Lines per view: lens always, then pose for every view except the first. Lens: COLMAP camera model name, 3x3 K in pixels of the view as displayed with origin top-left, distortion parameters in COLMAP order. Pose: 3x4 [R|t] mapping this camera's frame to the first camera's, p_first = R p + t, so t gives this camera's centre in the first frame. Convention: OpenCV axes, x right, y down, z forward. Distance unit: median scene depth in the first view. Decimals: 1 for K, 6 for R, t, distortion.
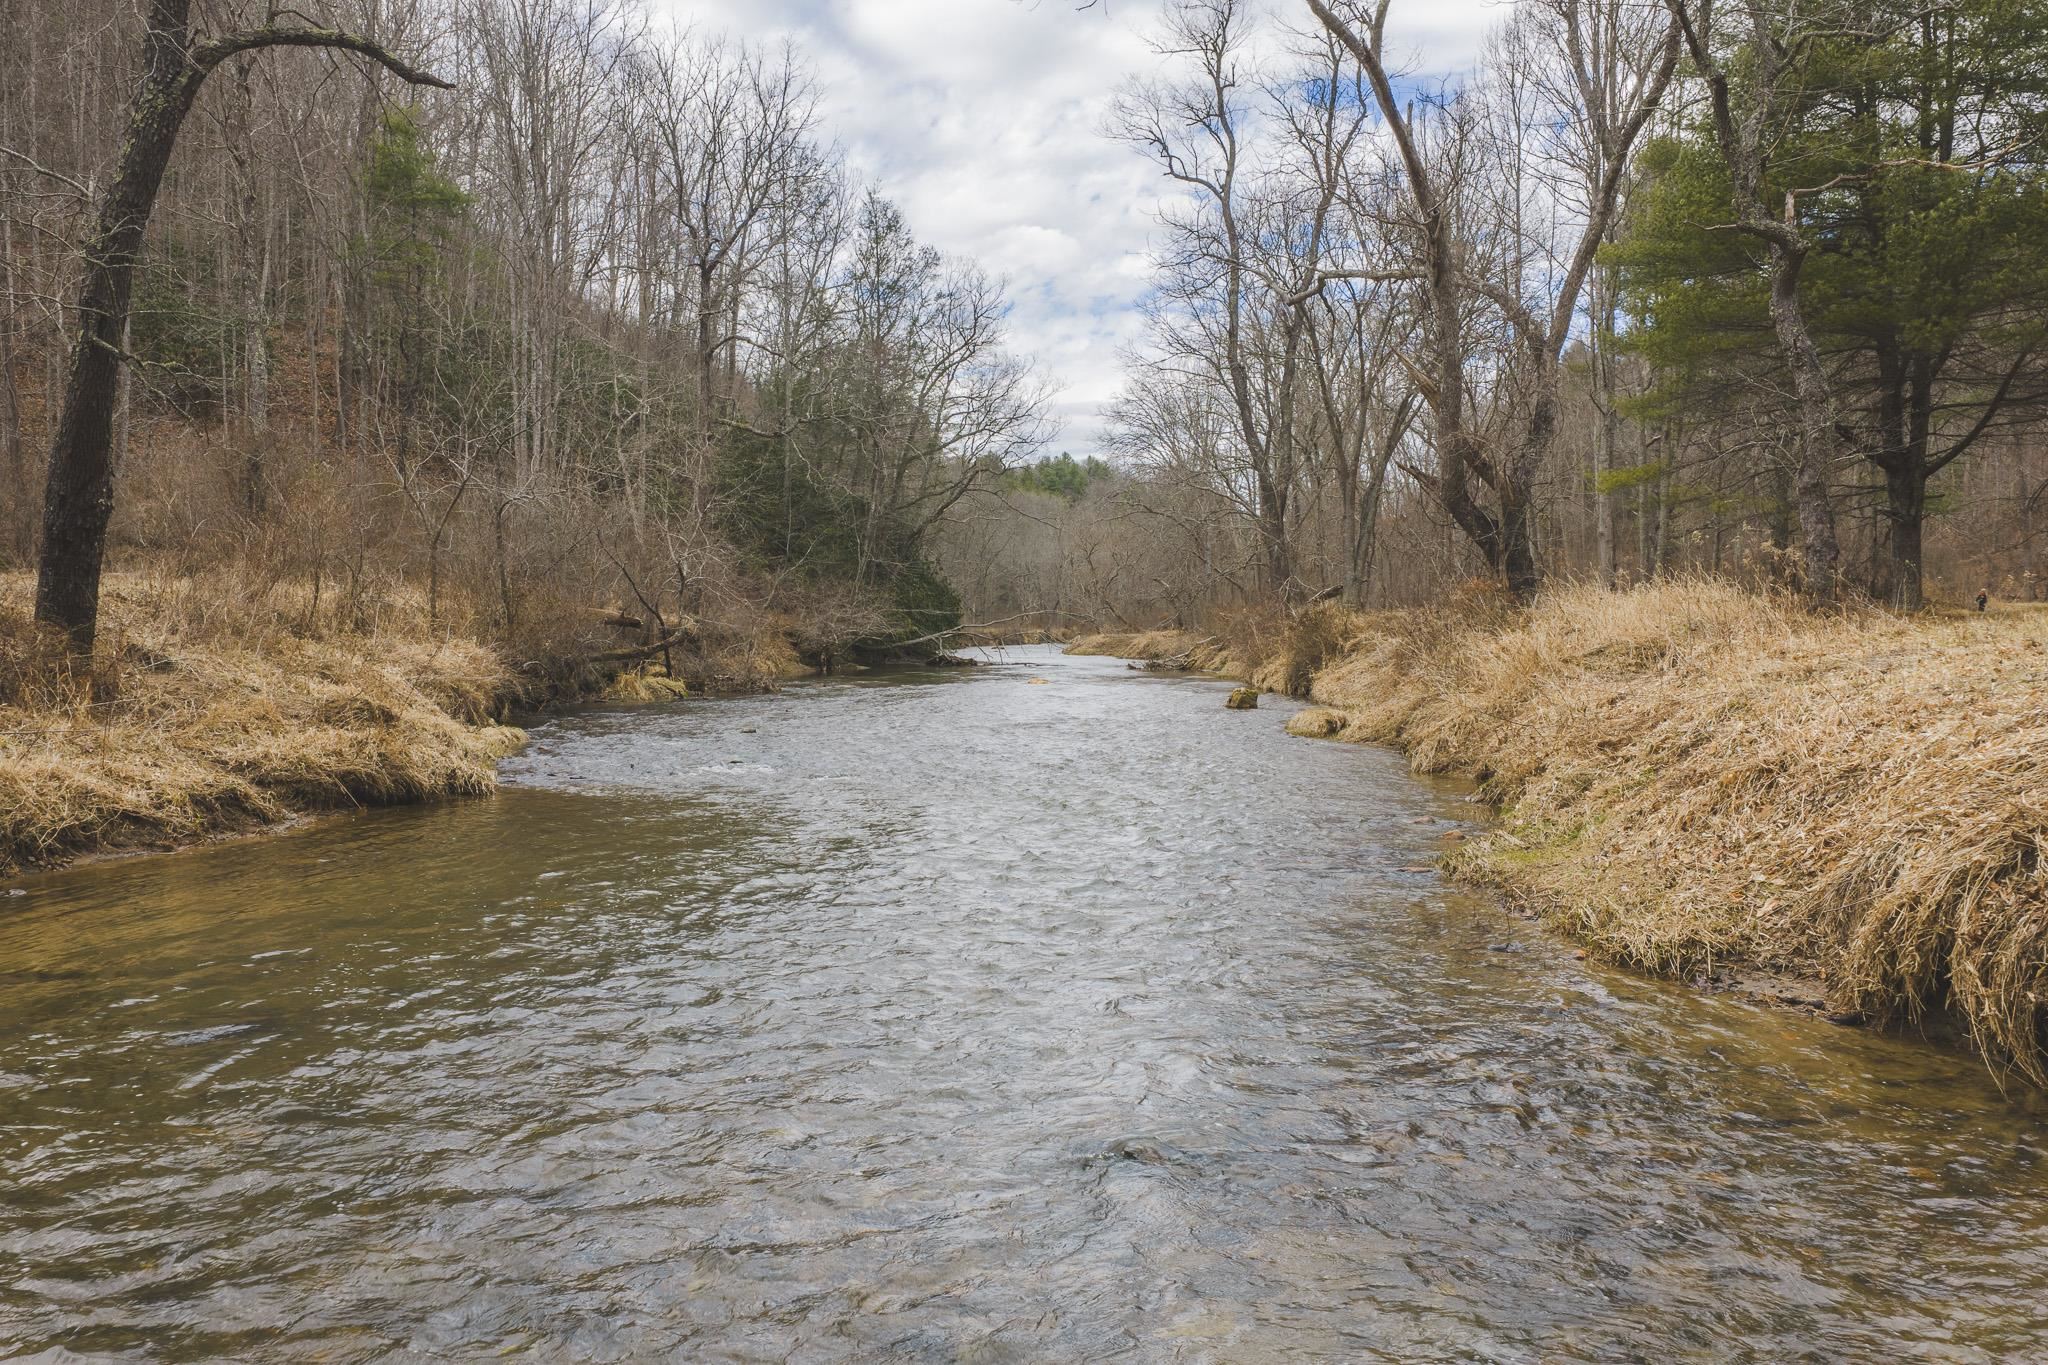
lens RADIAL K [[1683.6, 0, 1027.7], [0, 1683.6, 676.1], [0, 0, 1]] dist [0.016264, -0.025805]
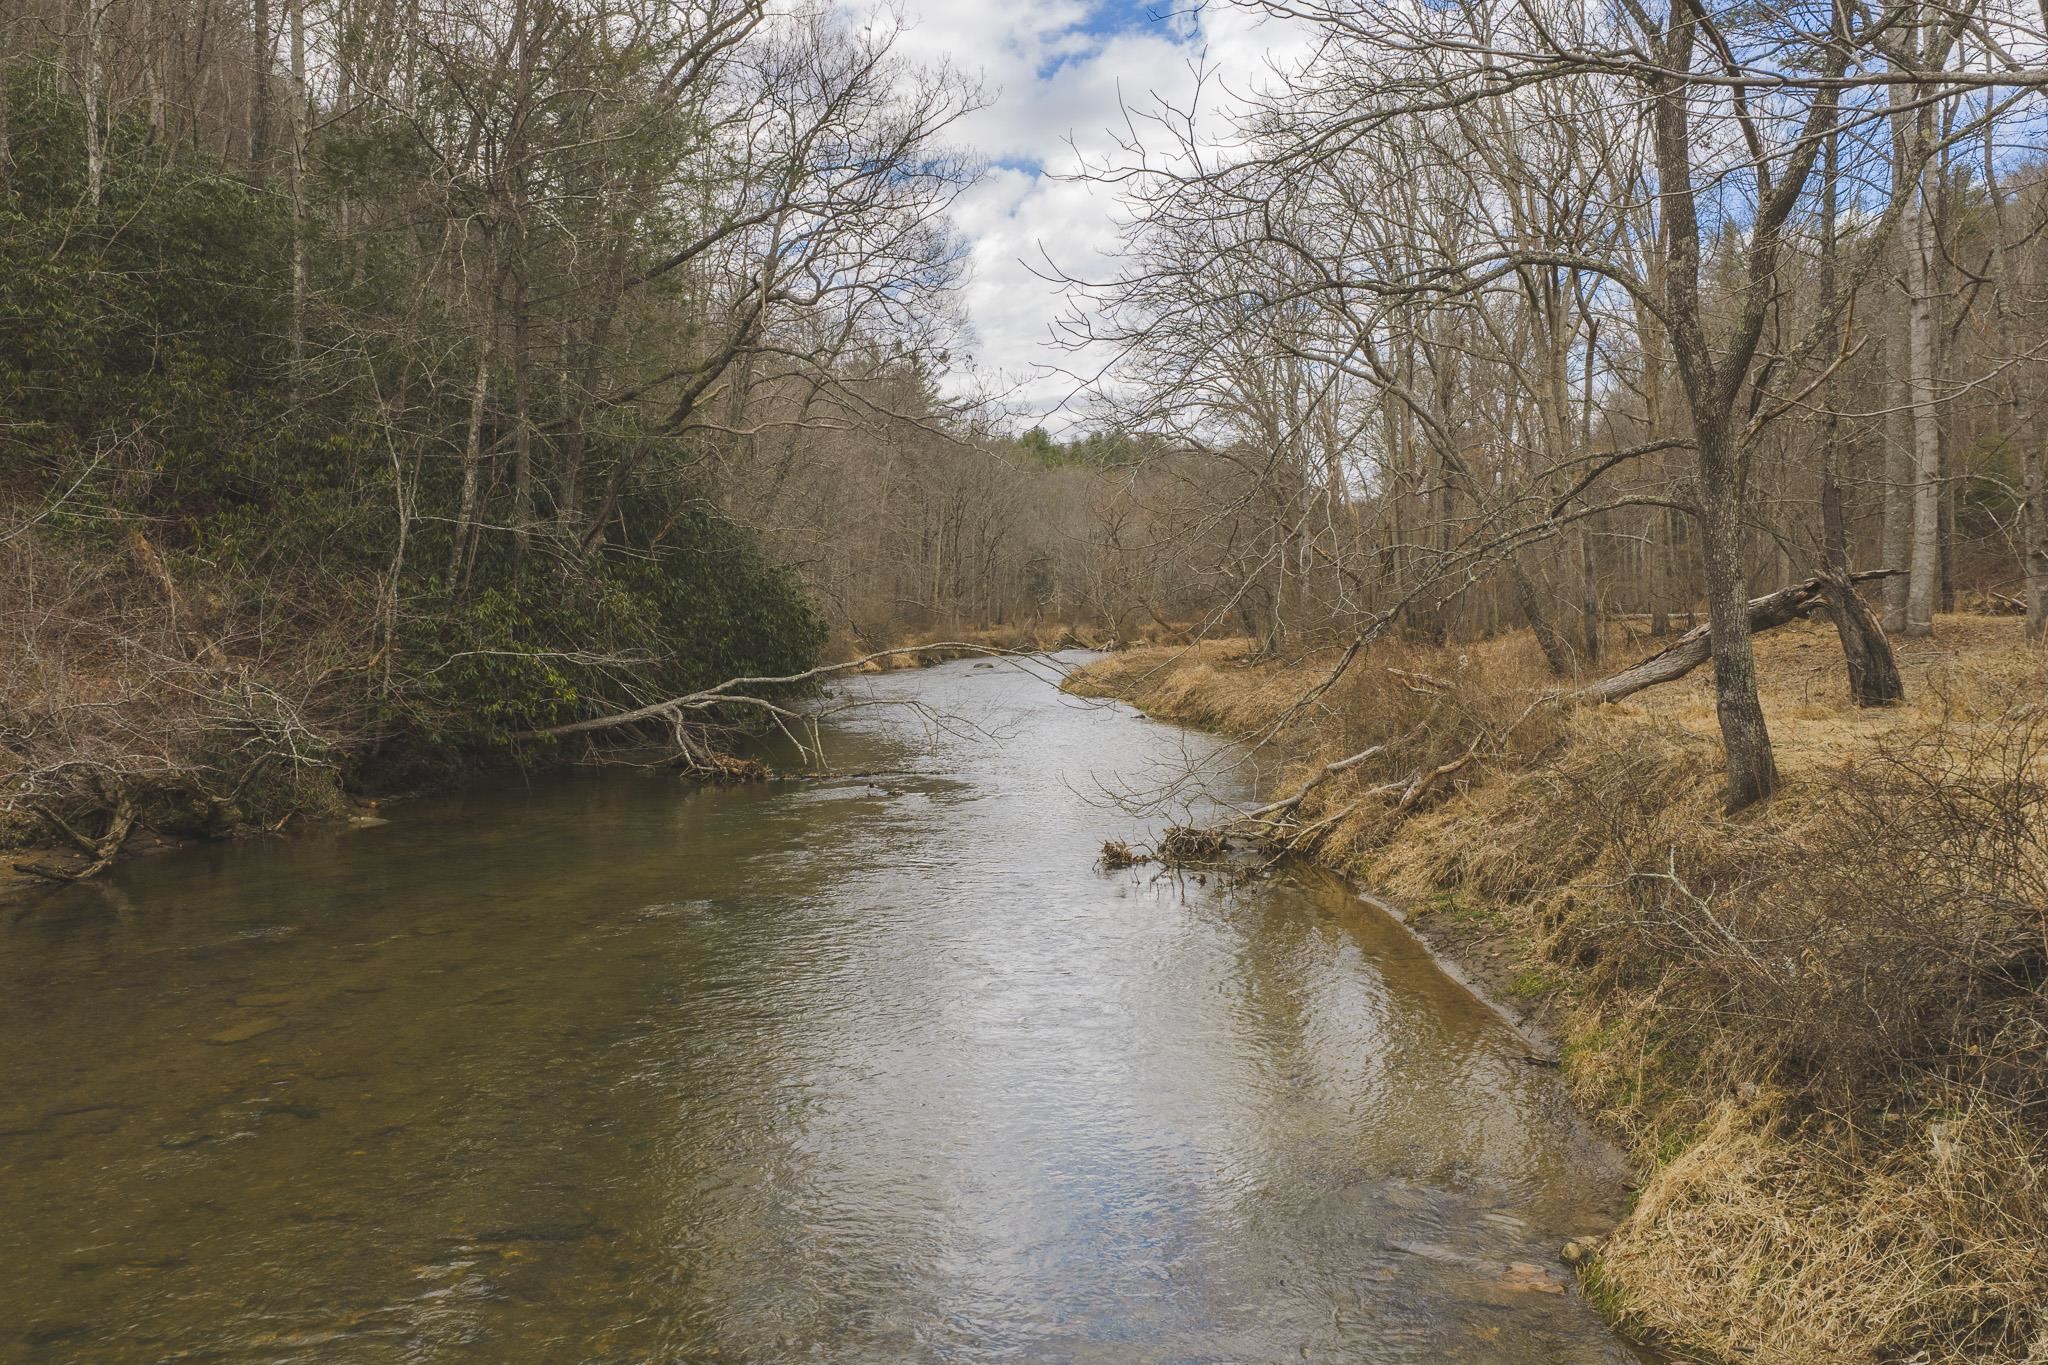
lens RADIAL K [[1683.6, 0, 1027.7], [0, 1683.6, 676.1], [0, 0, 1]] dist [0.016264, -0.025805]
pose [[0.999339, -0.002455, -0.036257, 0.035128], [0.002764, 0.999960, 0.008492, -0.025228], [0.036235, -0.008587, 0.999306, 0.427523]]
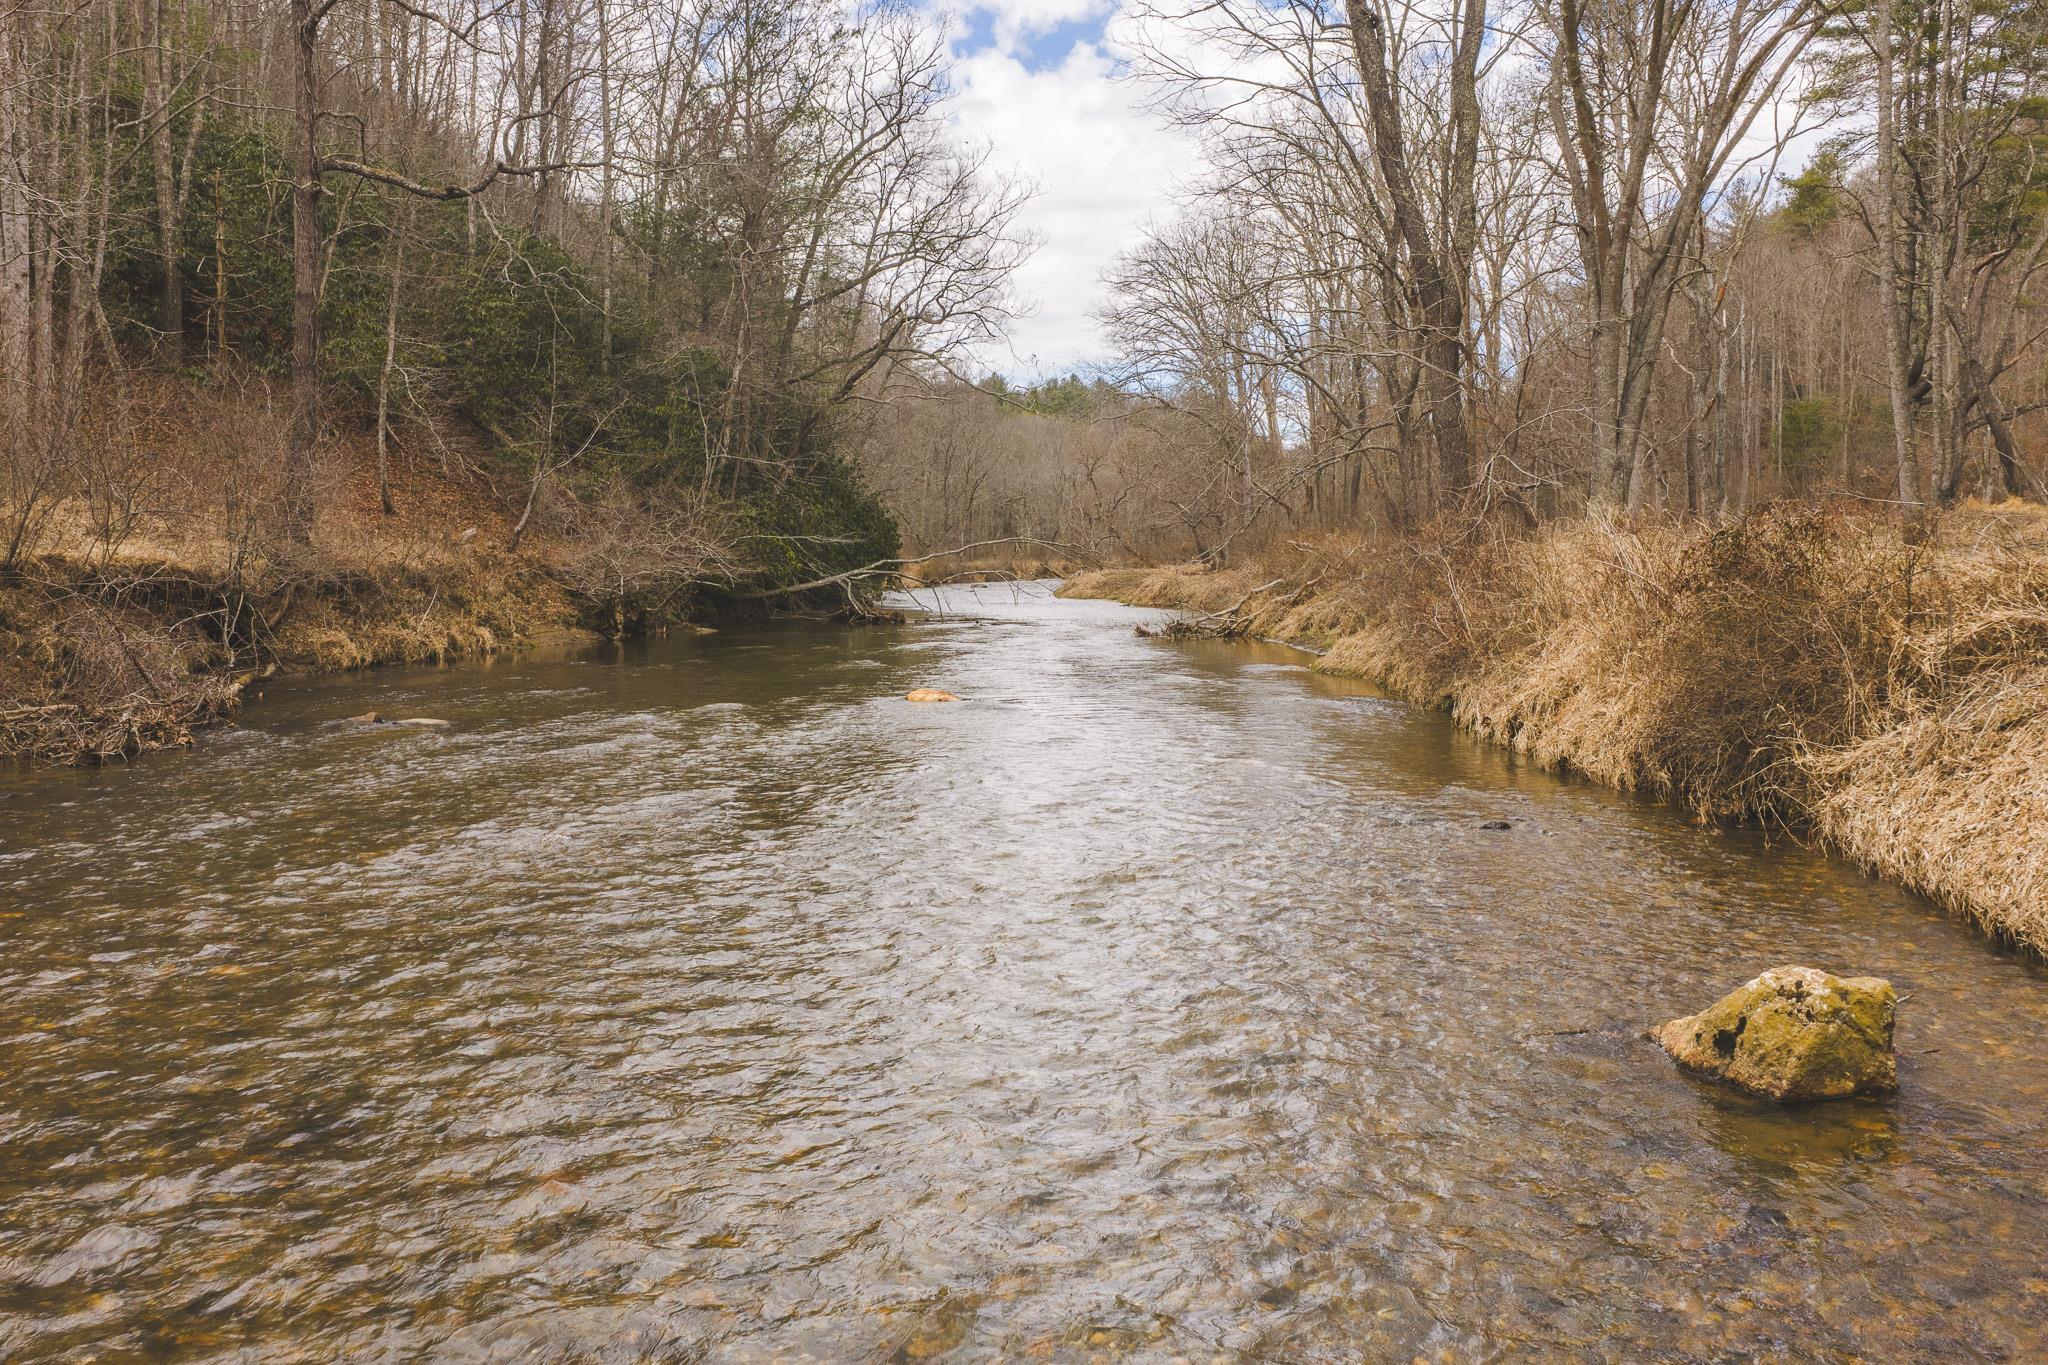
lens RADIAL K [[1683.6, 0, 1027.7], [0, 1683.6, 676.1], [0, 0, 1]] dist [0.016264, -0.025805]
pose [[0.999976, -0.001082, -0.006845, 0.015751], [0.001359, 0.999179, 0.040490, -0.008628], [0.006796, -0.040498, 0.999157, 0.251675]]
